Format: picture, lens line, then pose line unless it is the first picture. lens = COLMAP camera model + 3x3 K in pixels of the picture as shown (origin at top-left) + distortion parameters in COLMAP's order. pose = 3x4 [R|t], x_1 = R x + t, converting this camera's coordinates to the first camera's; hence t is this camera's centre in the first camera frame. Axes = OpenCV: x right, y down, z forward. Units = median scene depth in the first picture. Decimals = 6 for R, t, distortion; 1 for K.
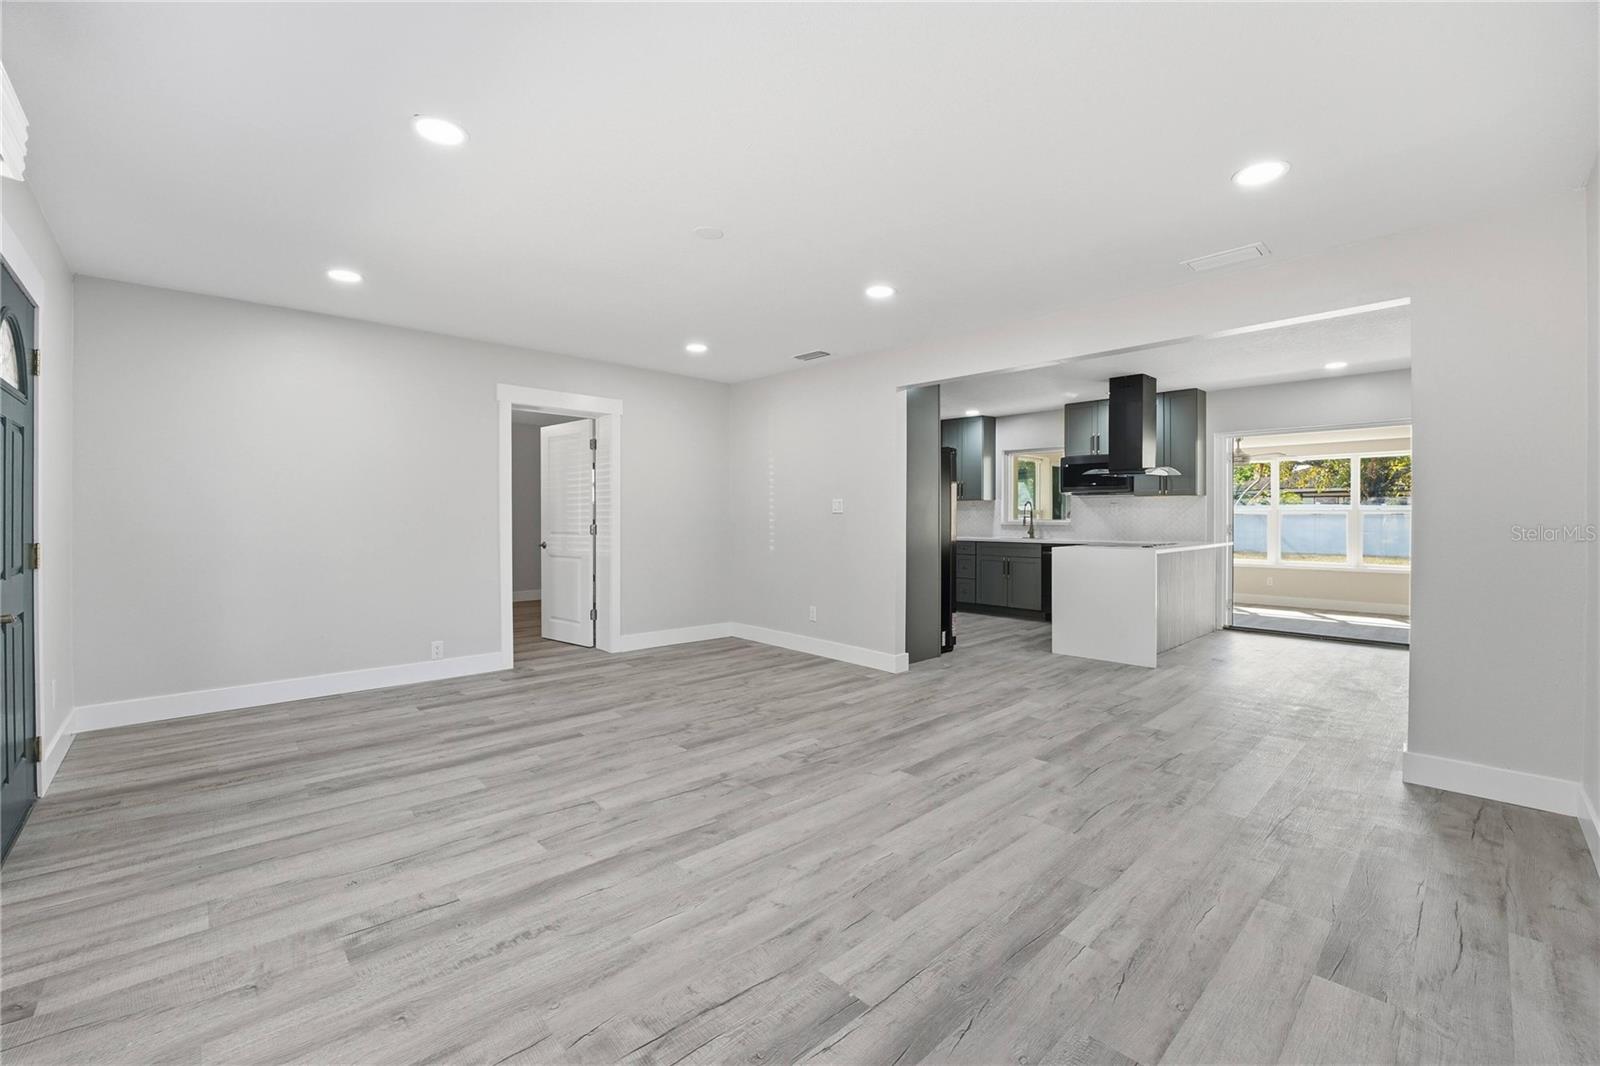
lens RADIAL K [[663.0, 0, 803.1], [0, 663.0, 520.2], [0, 0, 1]] dist [-0.017370, -0.000017]
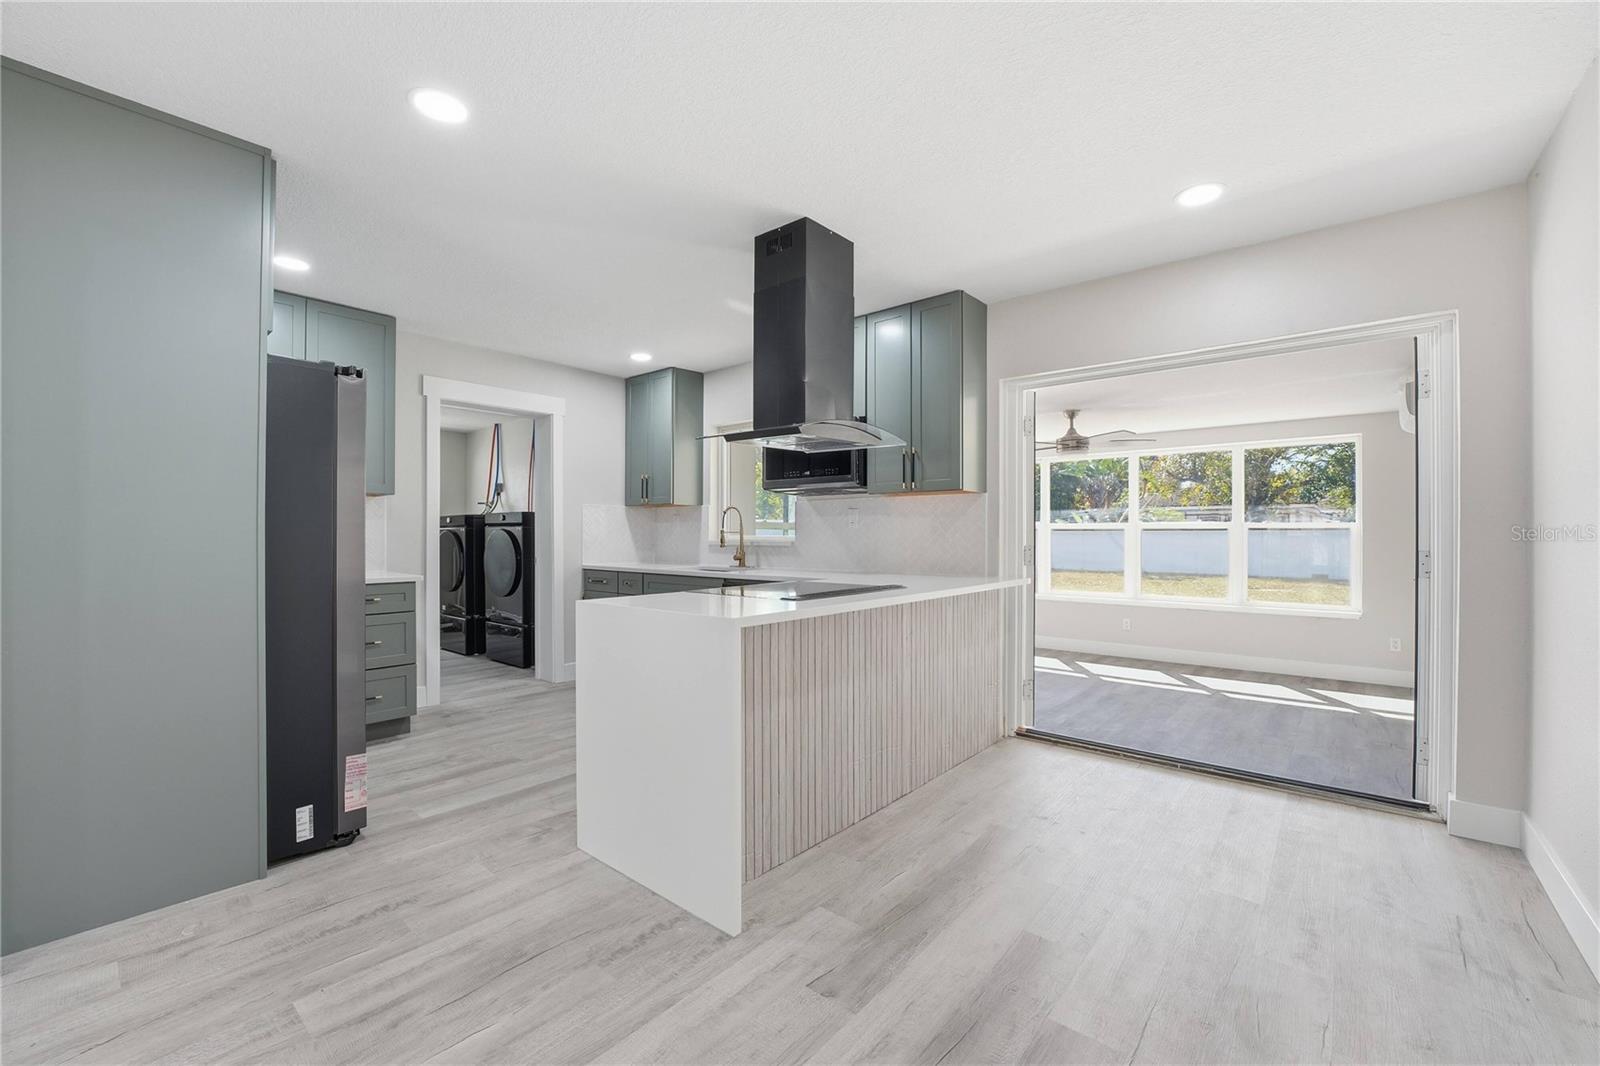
lens RADIAL K [[651.5, 0, 800.0], [0, 651.5, 533.0], [0, 0, 1]] dist [-0.017162, 0.000288]
pose [[0.994220, 0.004540, 0.107268, 0.395900], [-0.003967, 0.999977, -0.005554, -0.001157], [-0.107291, 0.005096, 0.994215, 0.472817]]
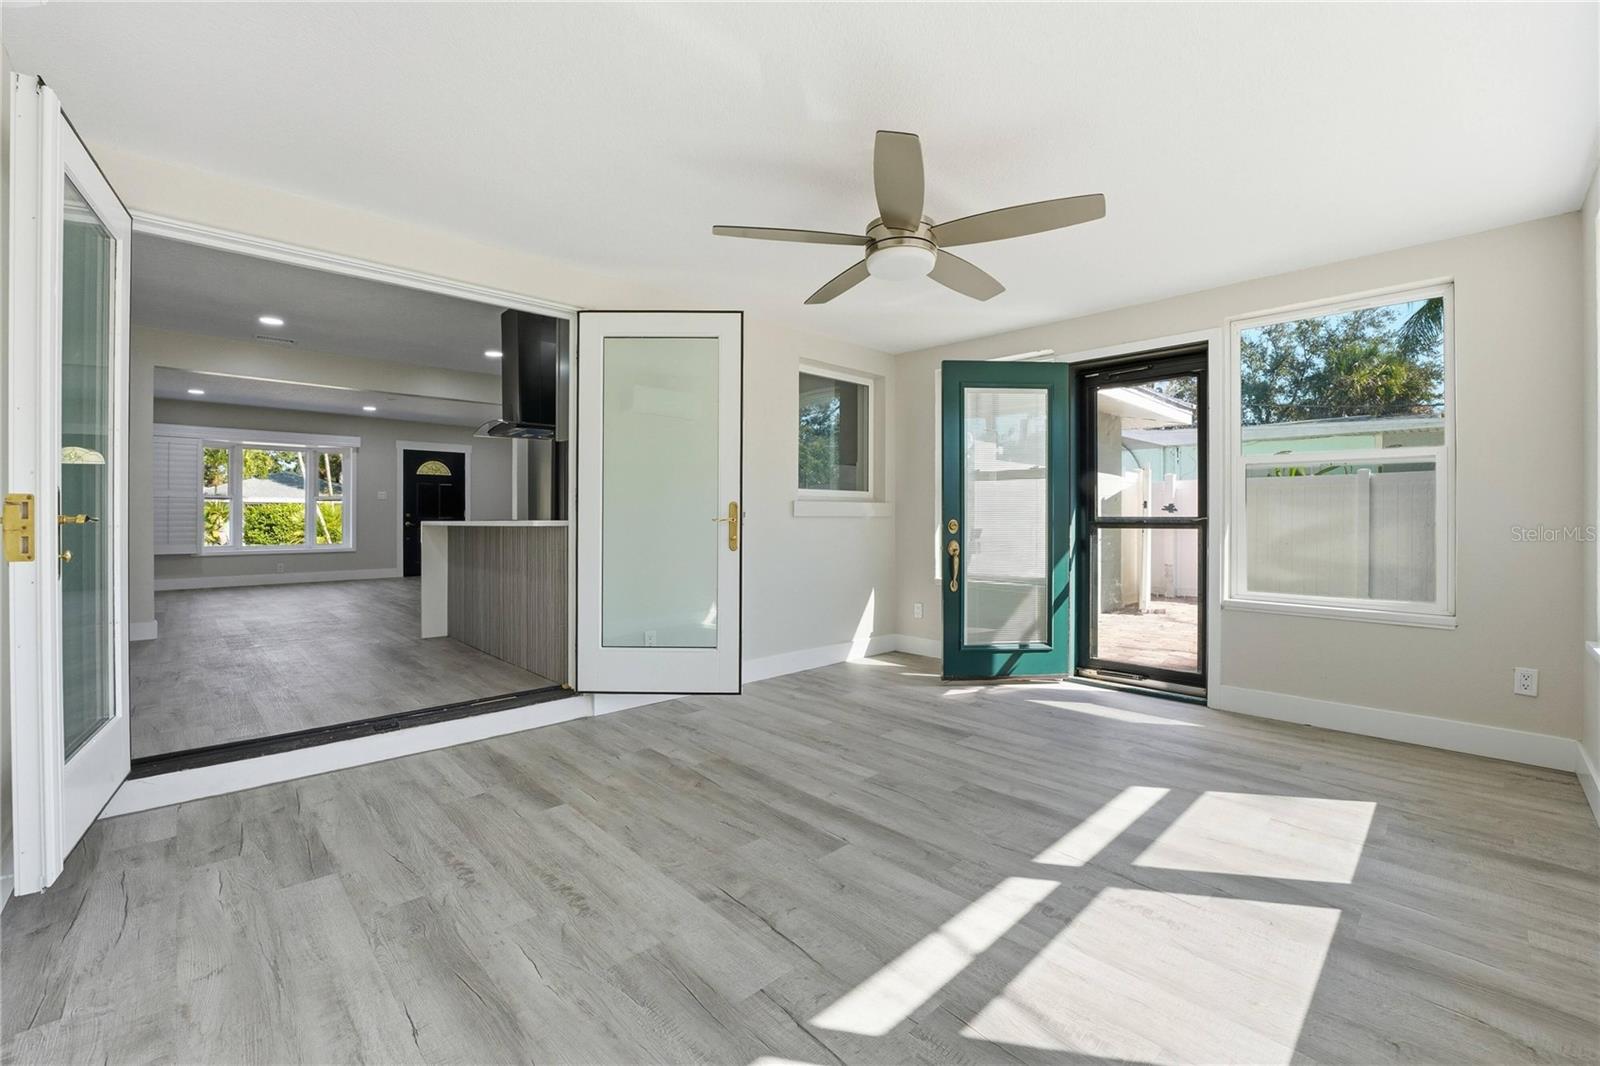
lens RADIAL K [[662.9, 0, 791.8], [0, 662.9, 527.1], [0, 0, 1]] dist [-0.017924, -0.000051]
pose [[0.006344, 0.010611, -0.999924, 1.150053], [-0.002470, 0.999941, 0.010596, 0.030363], [0.999977, 0.002403, 0.006370, 1.165478]]
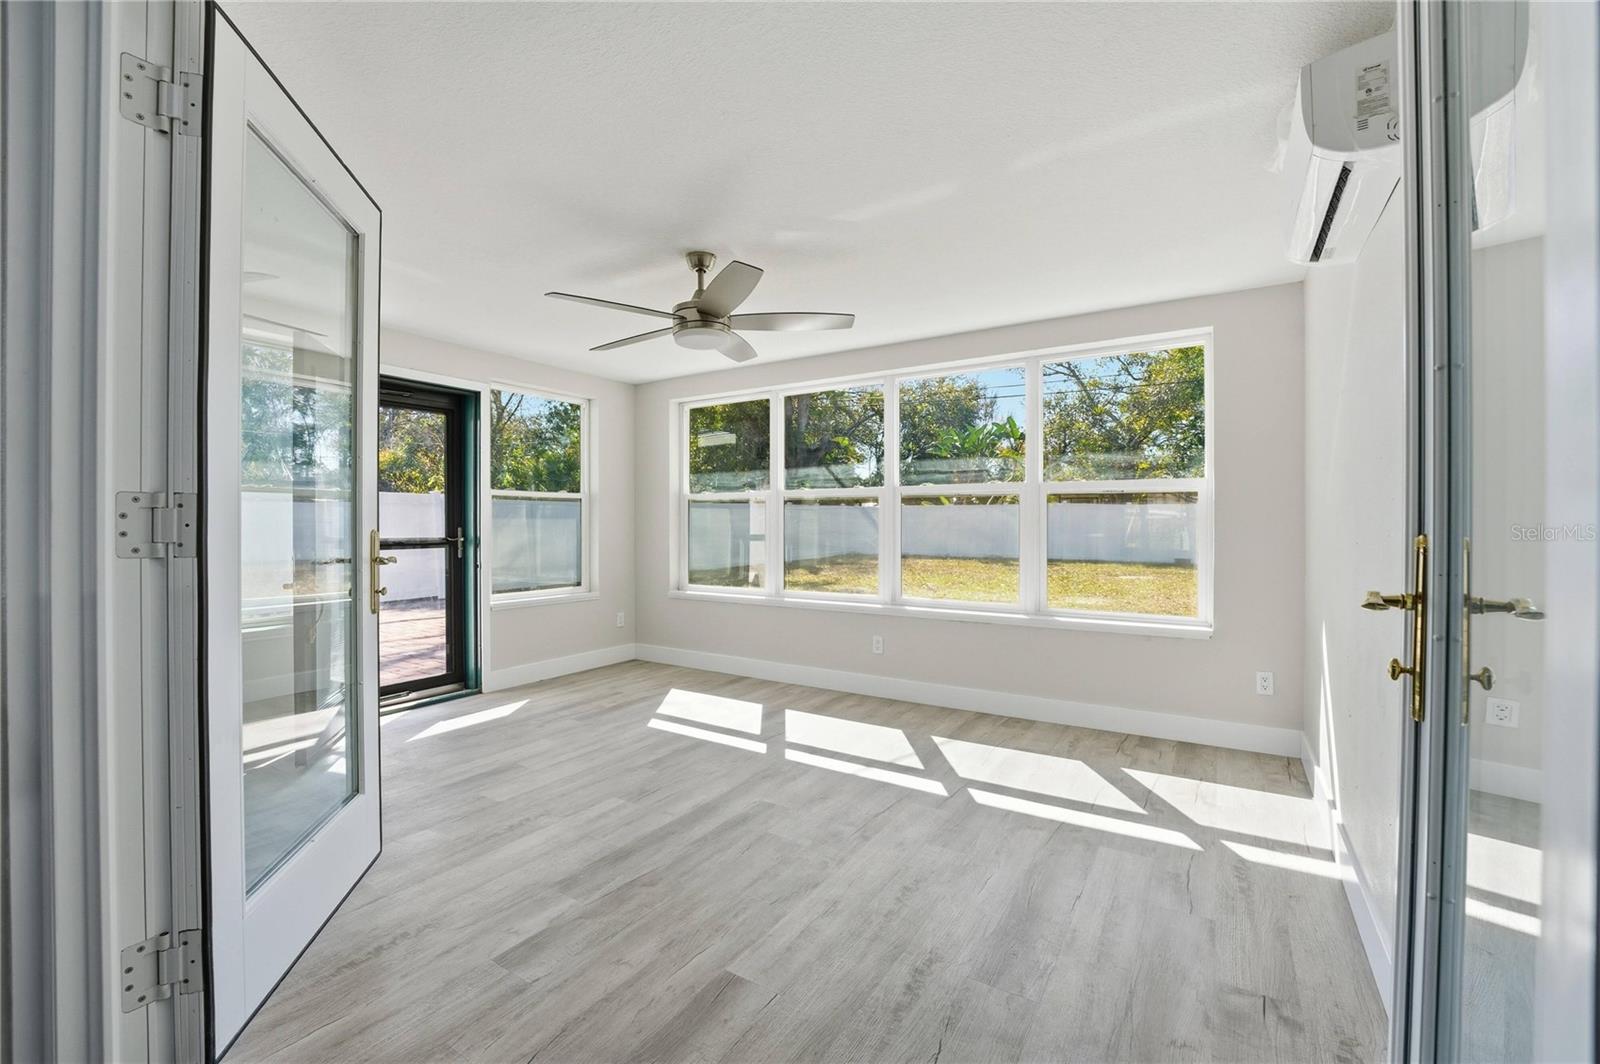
lens RADIAL K [[662.9, 0, 791.8], [0, 662.9, 526.1], [0, 0, 1]] dist [-0.017924, -0.000051]
pose [[0.970674, -0.001805, 0.240394, 0.765593], [0.001370, 0.999997, 0.001975, 0.014755], [-0.240397, -0.001587, 0.970673, 0.803178]]
